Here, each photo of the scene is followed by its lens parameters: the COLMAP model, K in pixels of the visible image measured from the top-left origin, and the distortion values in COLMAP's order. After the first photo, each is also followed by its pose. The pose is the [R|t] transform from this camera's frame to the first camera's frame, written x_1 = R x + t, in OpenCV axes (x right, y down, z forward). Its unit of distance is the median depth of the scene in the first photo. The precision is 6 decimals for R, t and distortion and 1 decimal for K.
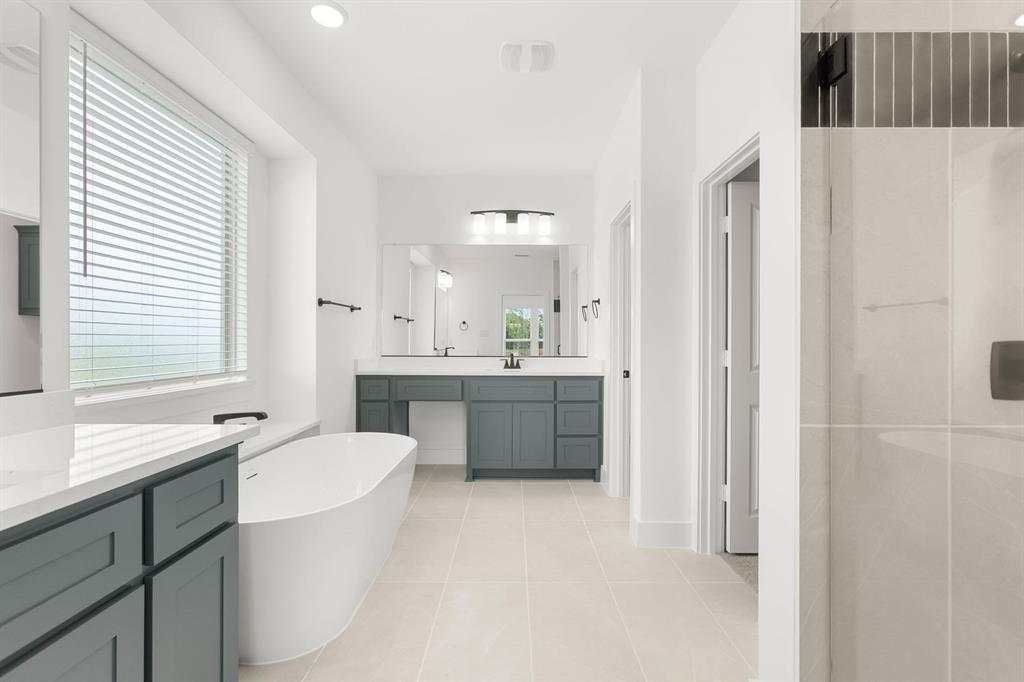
lens RADIAL K [[460.7, 0, 512.0], [0, 460.7, 341.0], [0, 0, 1]] dist [0.000894, 0.000195]
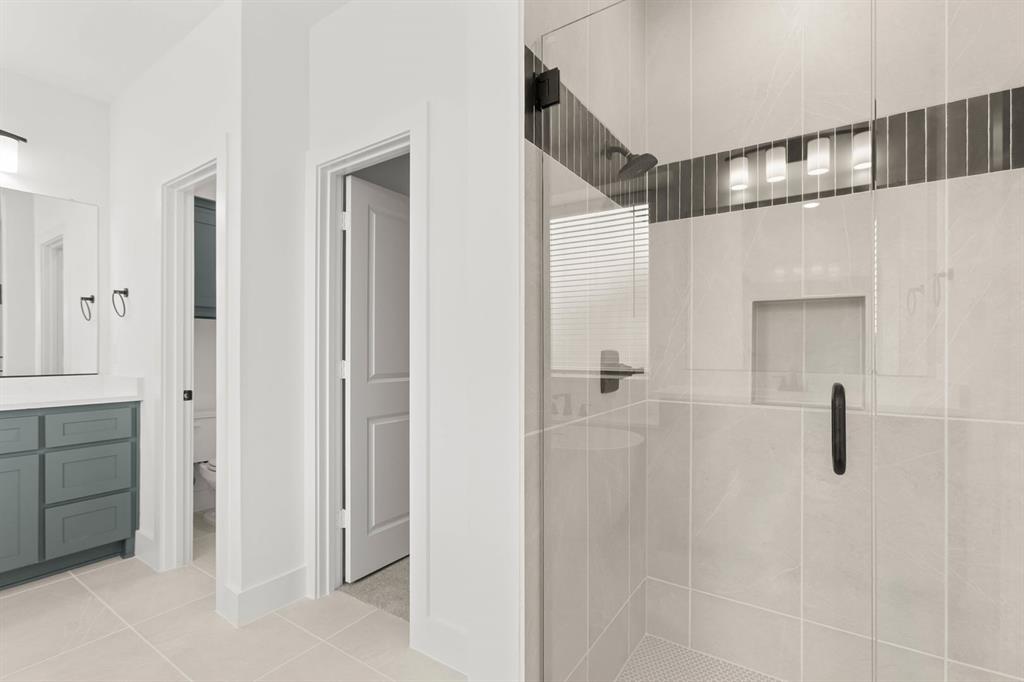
lens RADIAL K [[461.9, 0, 512.0], [0, 461.9, 349.6], [0, 0, 1]] dist [0.000359, 0.000581]
pose [[0.549593, -0.001120, 0.835432, -0.082148], [0.000298, 0.999999, 0.001145, -0.001505], [-0.835432, -0.000381, 0.549593, 0.167397]]
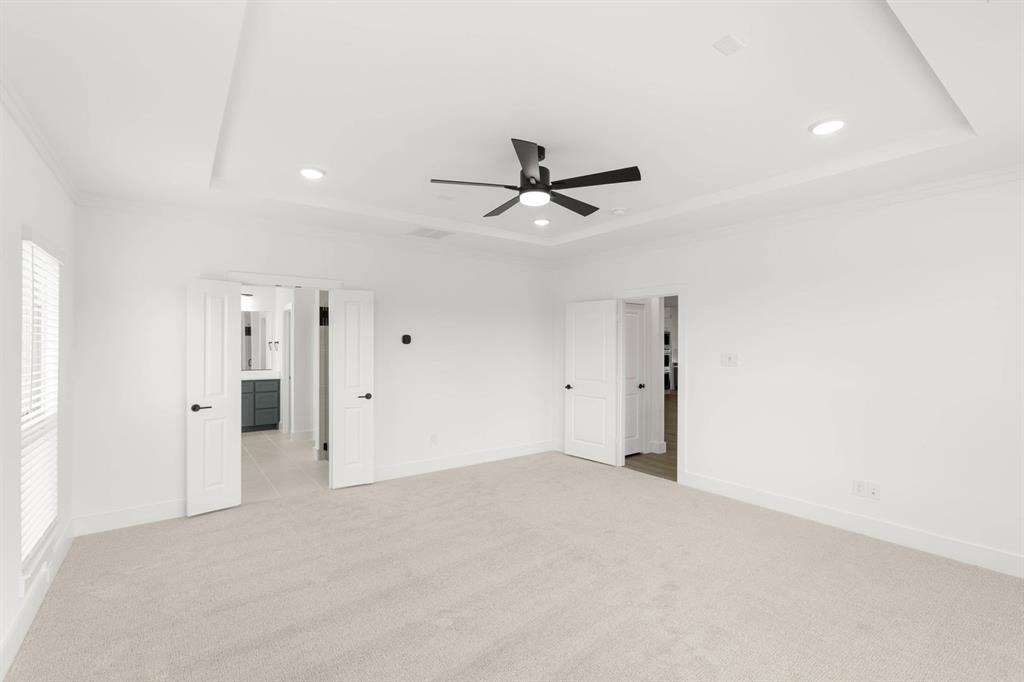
lens RADIAL K [[453.3, 0, 512.7], [0, 453.3, 345.3], [0, 0, 1]] dist [0.001114, 0.000207]
pose [[0.797844, -0.004259, 0.602848, -0.227765], [0.000580, 0.999980, 0.006297, -0.102085], [-0.602863, -0.004674, 0.797831, -1.455696]]
